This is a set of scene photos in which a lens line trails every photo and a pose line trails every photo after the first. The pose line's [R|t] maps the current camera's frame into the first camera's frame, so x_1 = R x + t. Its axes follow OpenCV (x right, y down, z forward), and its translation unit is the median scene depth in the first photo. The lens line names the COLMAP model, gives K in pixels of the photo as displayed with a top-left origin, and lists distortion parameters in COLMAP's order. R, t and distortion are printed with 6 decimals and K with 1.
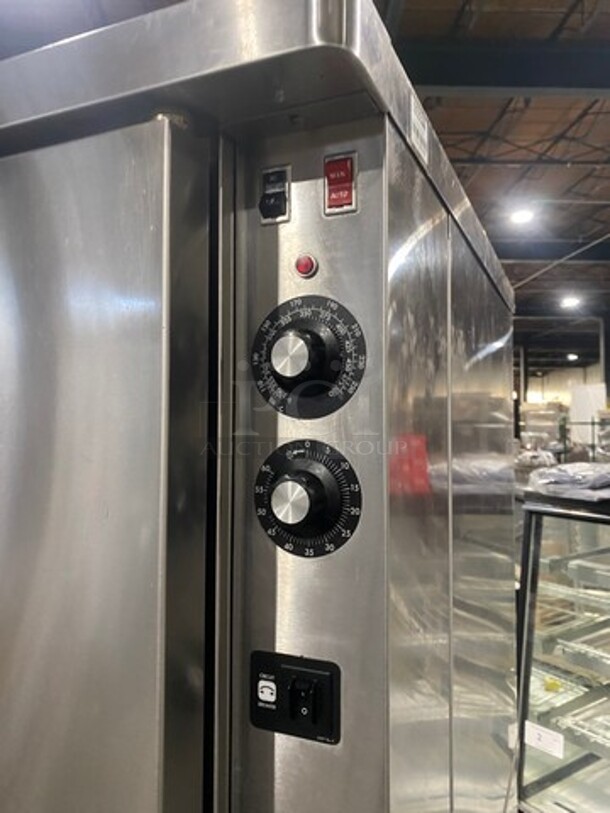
lens RADIAL K [[613.7, 0, 305.0], [0, 613.7, 406.5], [0, 0, 1]] dist [-0.037102, -0.001306]
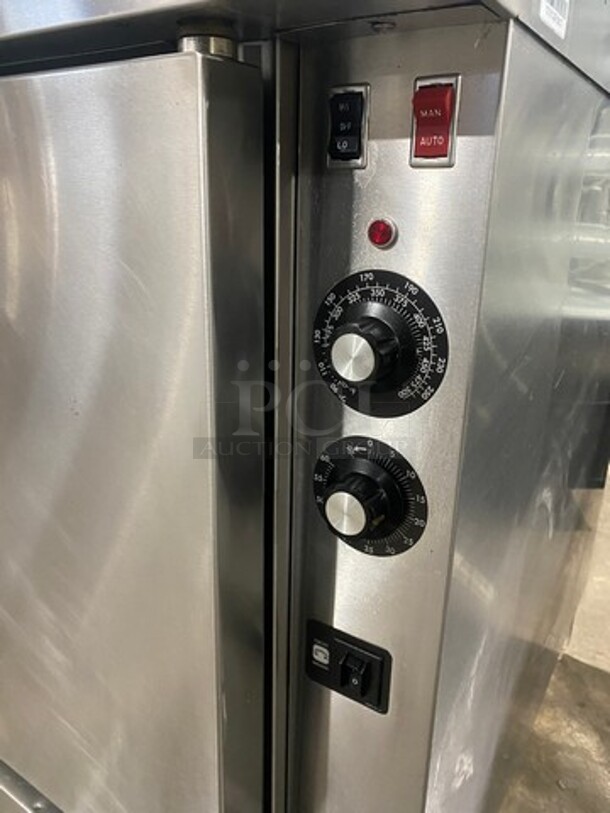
lens RADIAL K [[605.5, 0, 305.0], [0, 605.5, 406.5], [0, 0, 1]] dist [0.006096, -0.000695]
pose [[0.994475, 0.048981, -0.092847, -0.013928], [-0.012841, 0.934587, 0.355504, -0.308612], [0.104186, -0.352347, 0.930052, 0.176197]]
